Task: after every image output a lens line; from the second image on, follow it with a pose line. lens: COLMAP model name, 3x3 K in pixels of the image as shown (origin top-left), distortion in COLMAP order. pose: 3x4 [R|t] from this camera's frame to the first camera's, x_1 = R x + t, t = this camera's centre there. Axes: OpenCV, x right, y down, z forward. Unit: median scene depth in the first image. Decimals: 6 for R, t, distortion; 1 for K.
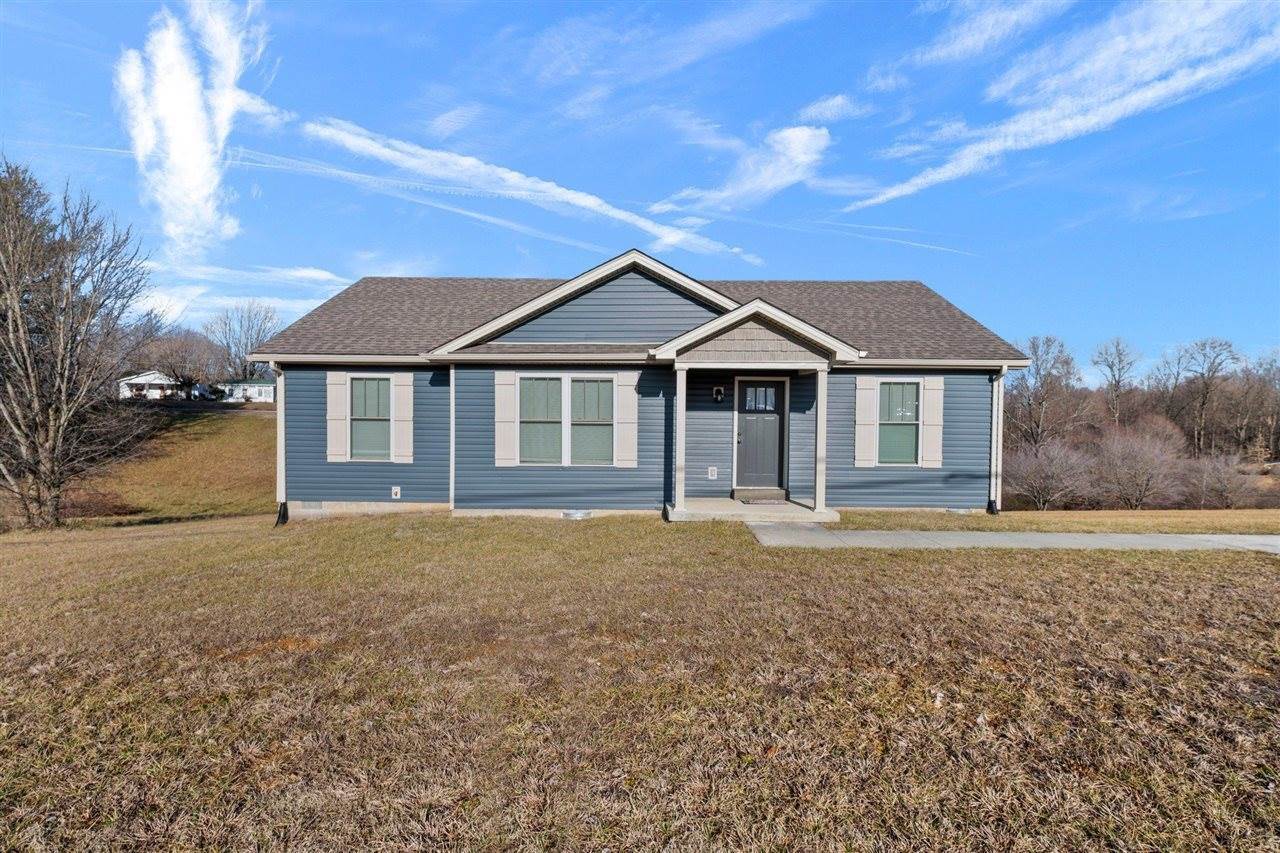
lens RADIAL K [[634.0, 0, 640.0], [0, 634.0, 426.5], [0, 0, 1]] dist [-0.000820, -0.000205]
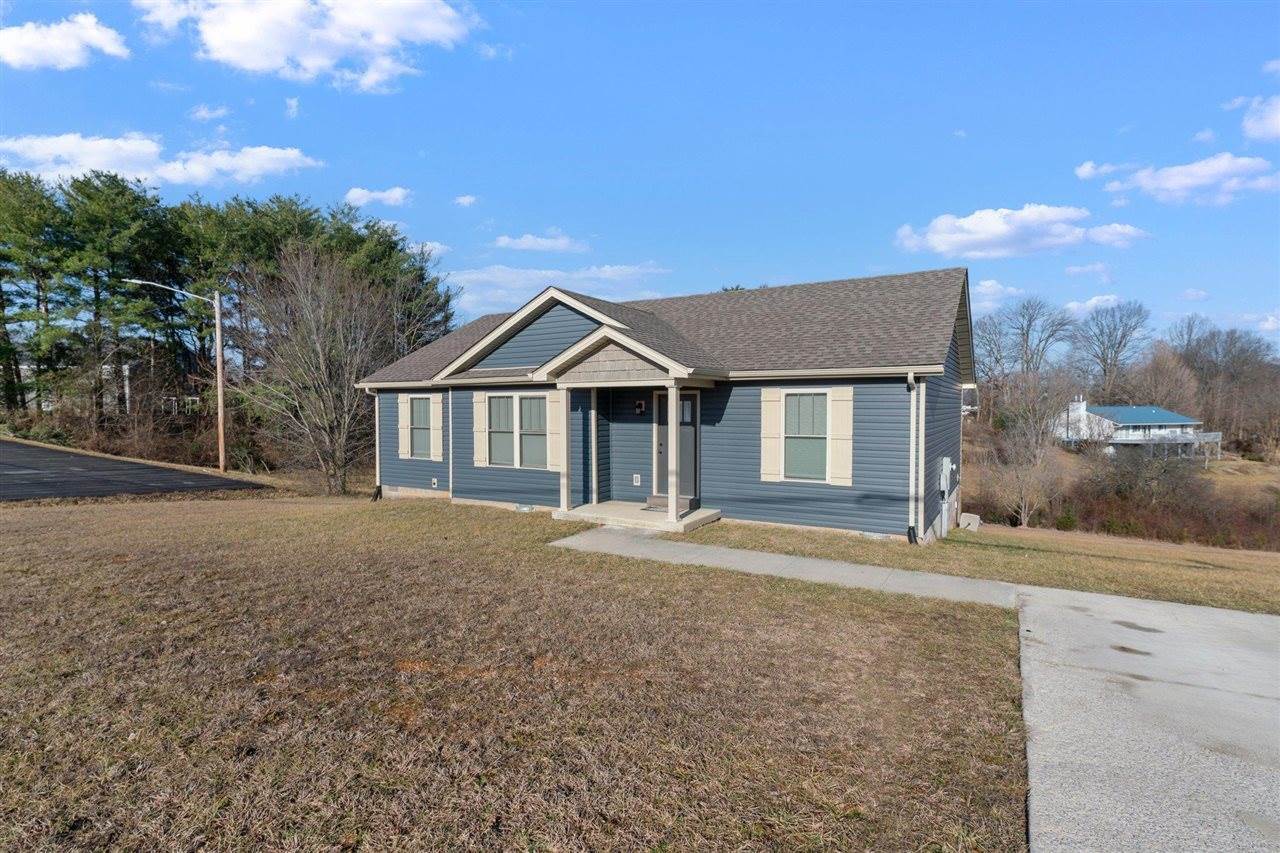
lens RADIAL K [[634.0, 0, 640.0], [0, 634.0, 426.5], [0, 0, 1]] dist [-0.000820, -0.000205]
pose [[0.864592, 0.006592, -0.502431, 0.697132], [-0.004201, 0.999974, 0.005891, -0.026001], [0.502457, -0.002982, 0.864597, 0.063266]]
